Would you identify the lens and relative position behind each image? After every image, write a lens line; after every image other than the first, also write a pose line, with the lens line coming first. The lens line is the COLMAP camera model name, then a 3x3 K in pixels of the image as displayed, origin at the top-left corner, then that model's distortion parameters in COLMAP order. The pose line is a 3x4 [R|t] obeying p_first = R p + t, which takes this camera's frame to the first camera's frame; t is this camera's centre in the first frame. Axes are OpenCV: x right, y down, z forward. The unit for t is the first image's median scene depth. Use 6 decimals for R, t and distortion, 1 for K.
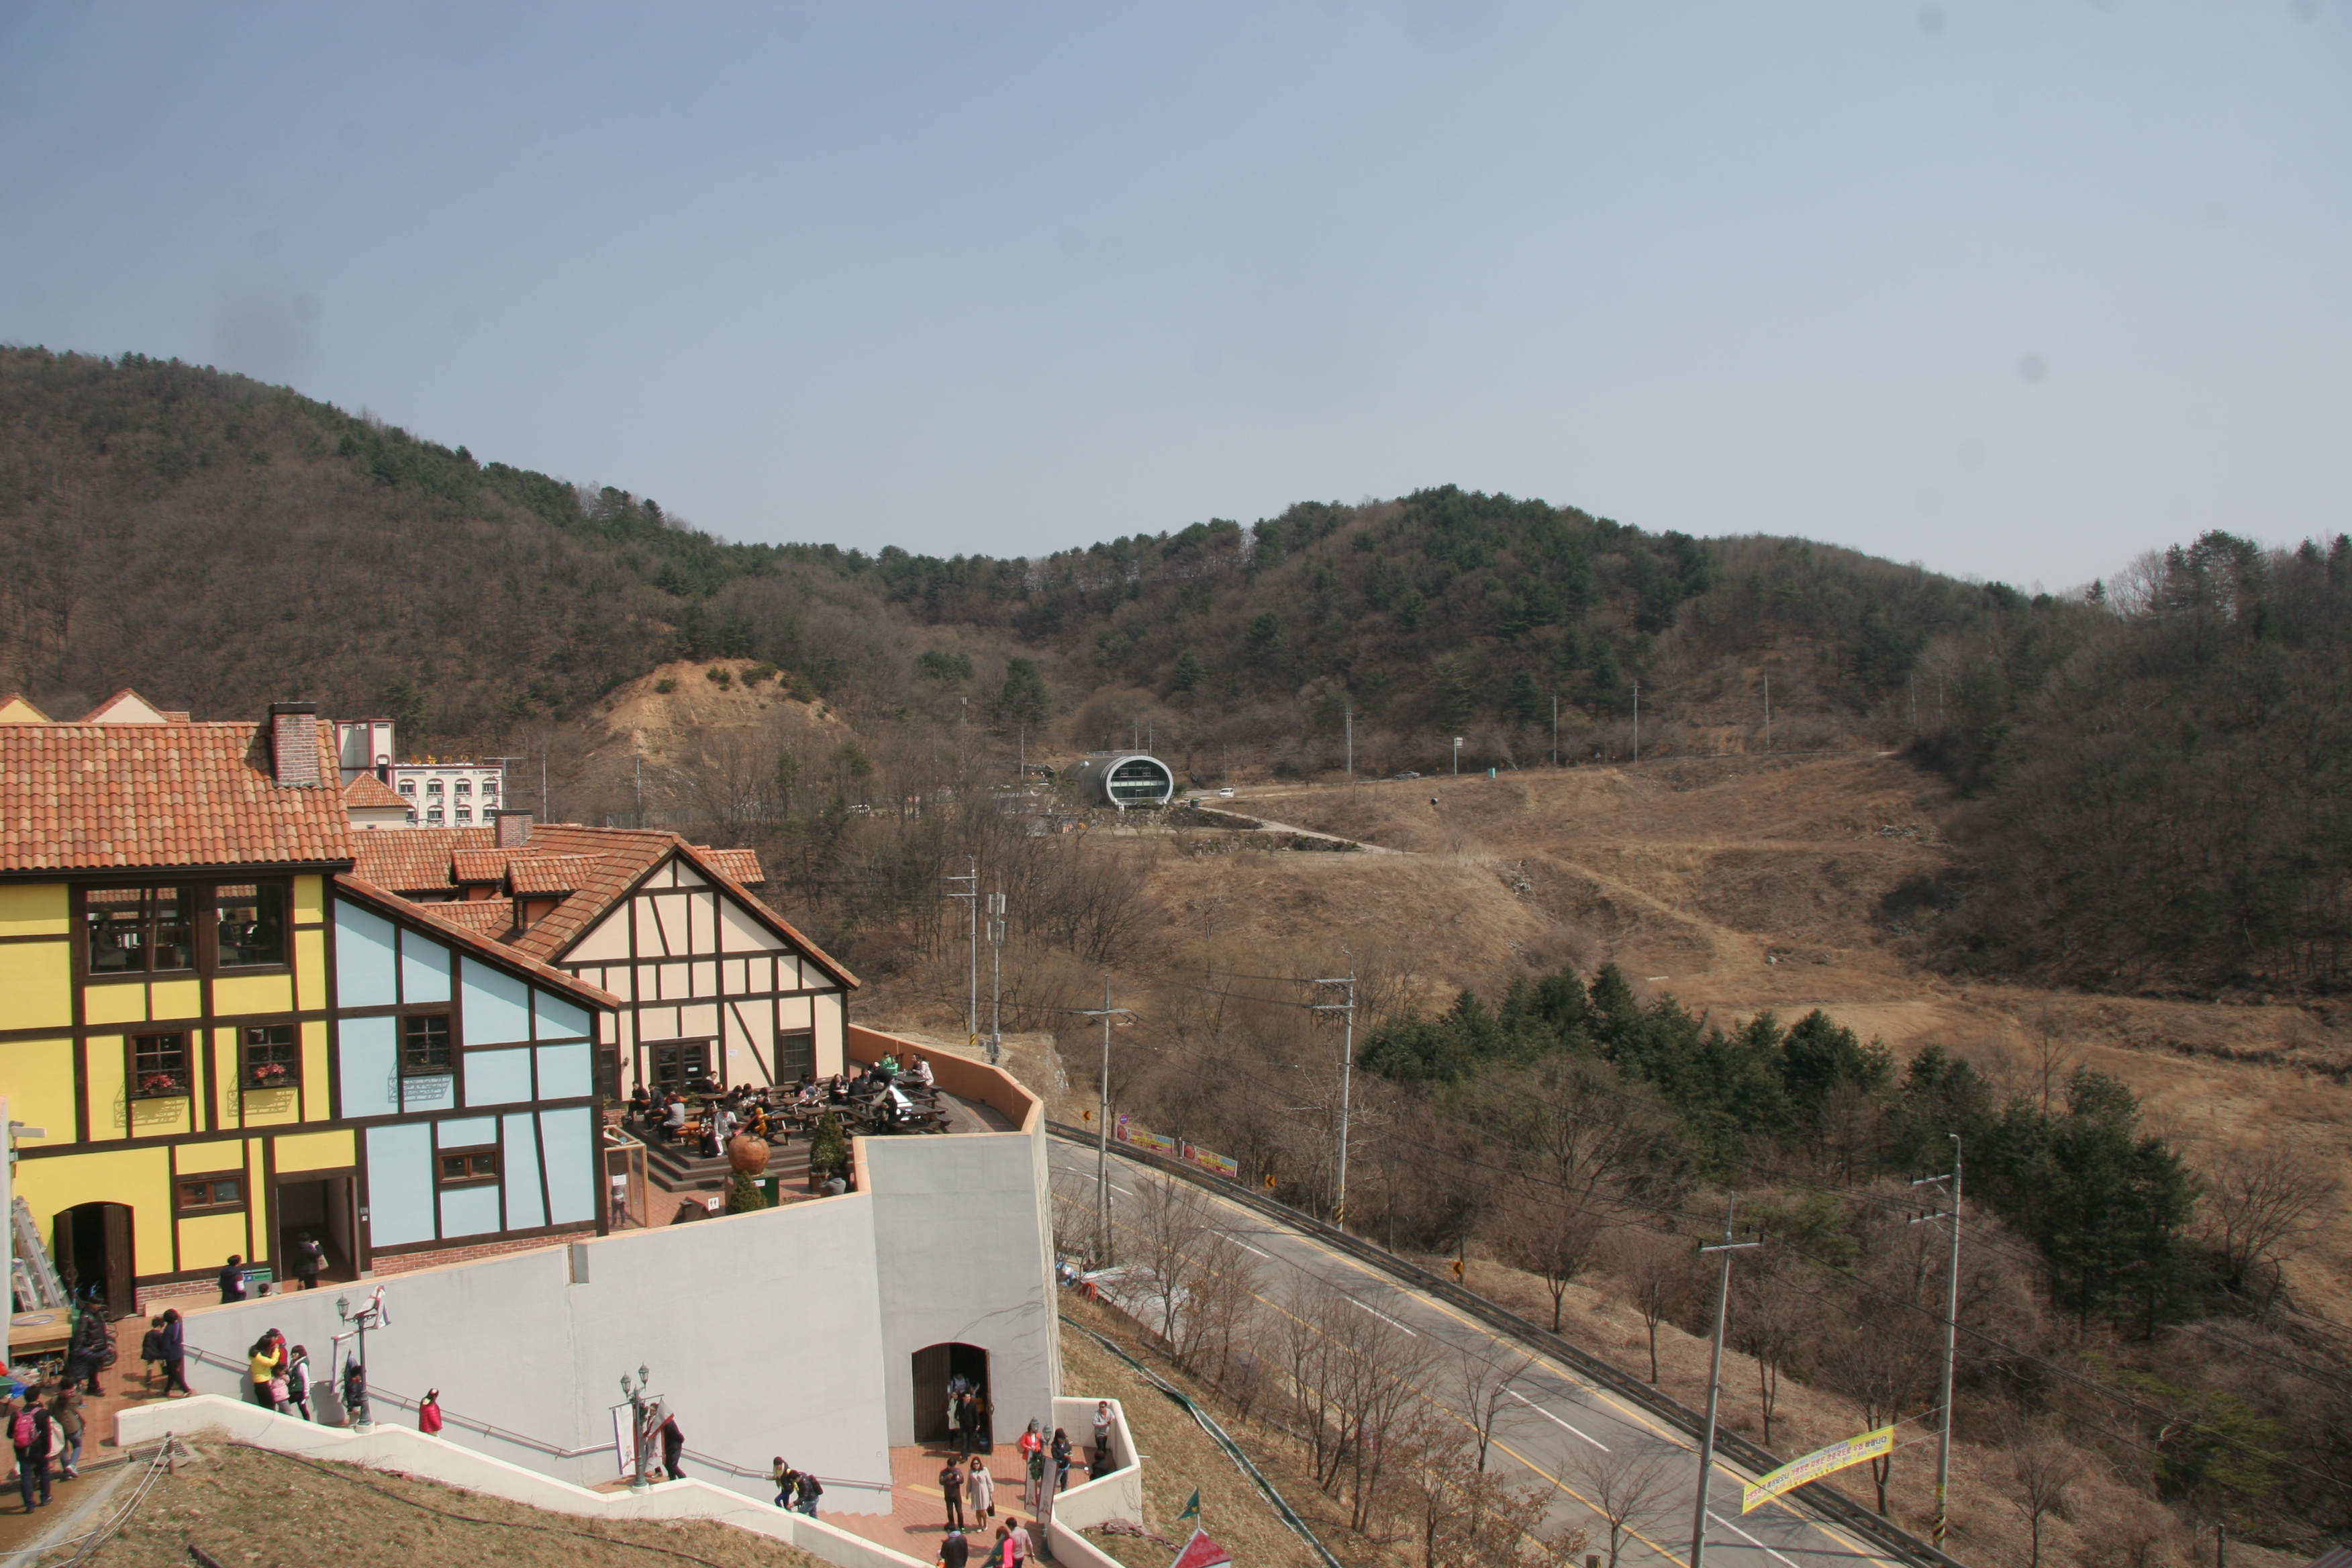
lens RADIAL K [[1834.2, 0, 1181.9], [0, 1834.2, 818.4], [0, 0, 1]] dist [-0.180324, 0.152351]
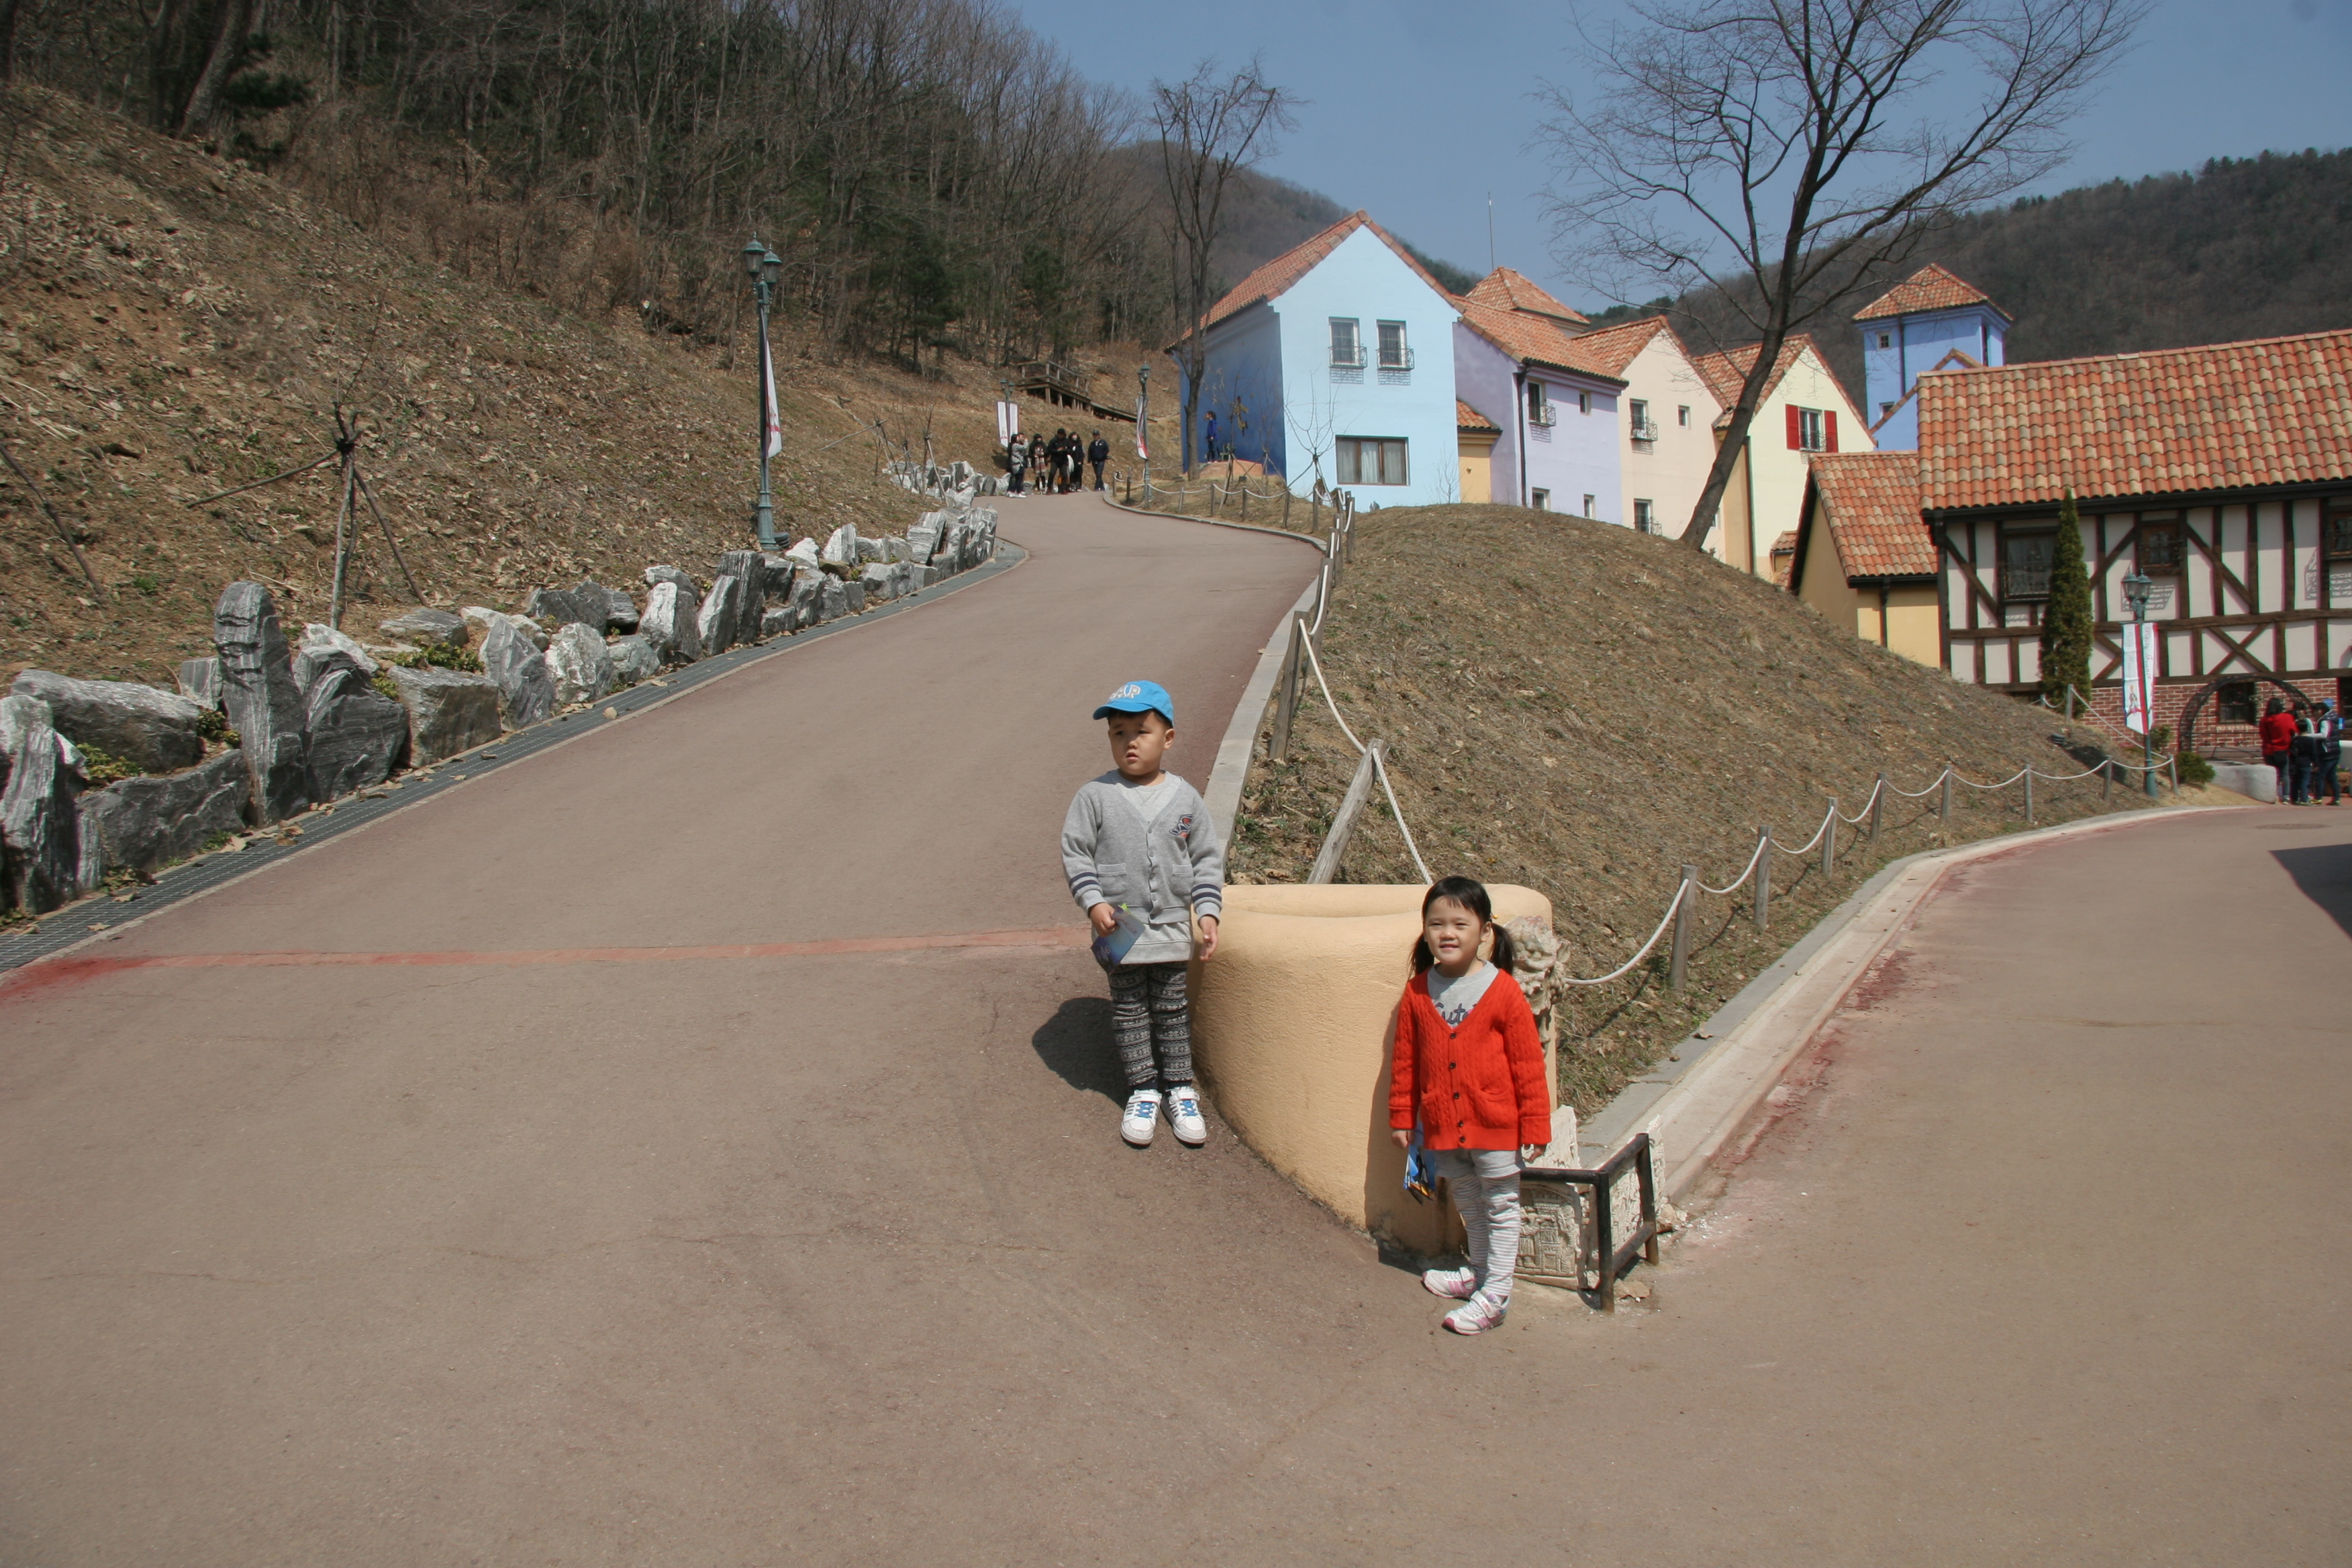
lens RADIAL K [[1834.2, 0, 1179.8], [0, 1834.2, 804.8], [0, 0, 1]] dist [-0.180324, 0.152351]
pose [[0.499213, 0.029137, -0.865989, -5.744246], [0.026251, 0.998467, 0.048727, 0.816512], [0.866081, -0.047058, 0.497683, 4.891156]]
